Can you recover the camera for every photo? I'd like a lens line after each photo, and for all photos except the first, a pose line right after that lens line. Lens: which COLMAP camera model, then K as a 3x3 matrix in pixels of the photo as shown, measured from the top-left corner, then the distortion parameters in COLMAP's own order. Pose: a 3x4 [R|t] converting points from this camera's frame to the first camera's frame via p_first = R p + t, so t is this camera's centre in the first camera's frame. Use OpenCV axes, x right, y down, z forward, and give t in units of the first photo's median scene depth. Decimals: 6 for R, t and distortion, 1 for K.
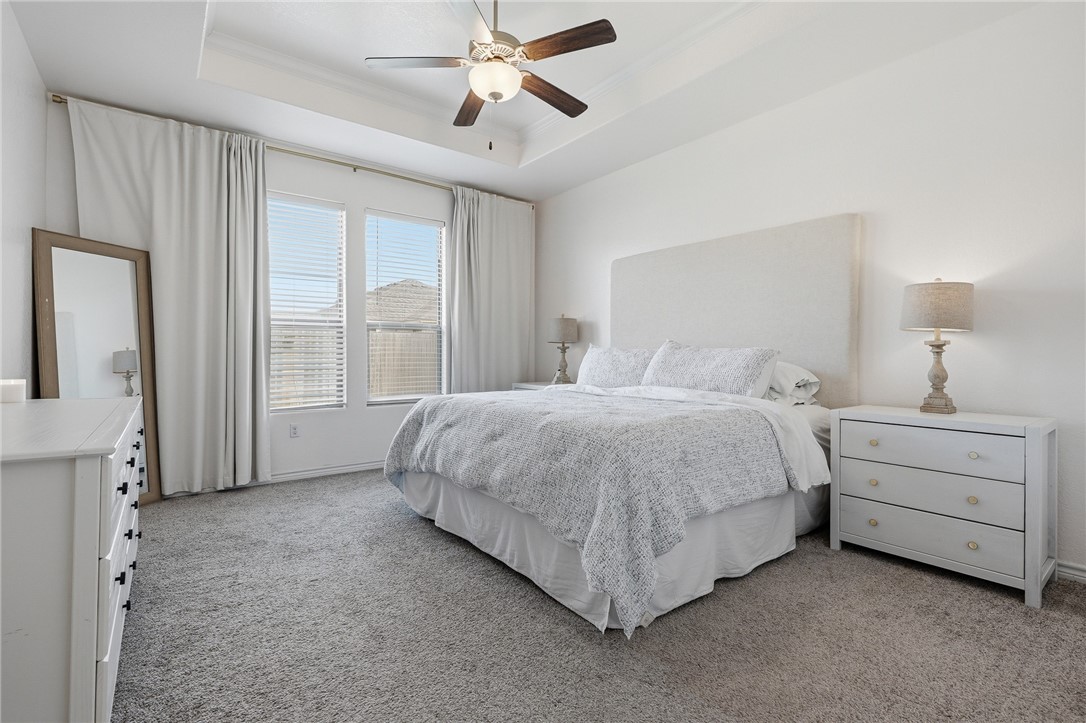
lens RADIAL K [[487.9, 0, 536.2], [0, 487.9, 351.1], [0, 0, 1]] dist [-0.002976, -0.000725]
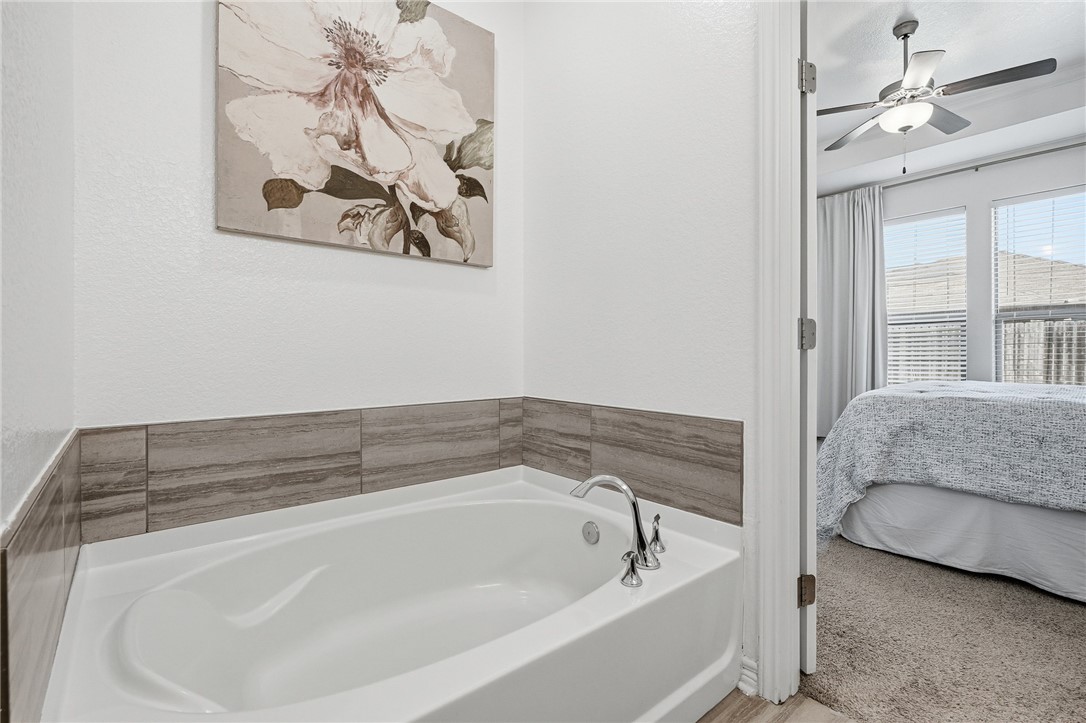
lens RADIAL K [[487.9, 0, 536.2], [0, 487.9, 351.1], [0, 0, 1]] dist [-0.002976, -0.000725]
pose [[0.021455, 0.004170, -0.999761, 0.744559], [-0.002794, 0.999988, 0.004111, 0.017456], [0.999766, 0.002705, 0.021467, 0.040439]]
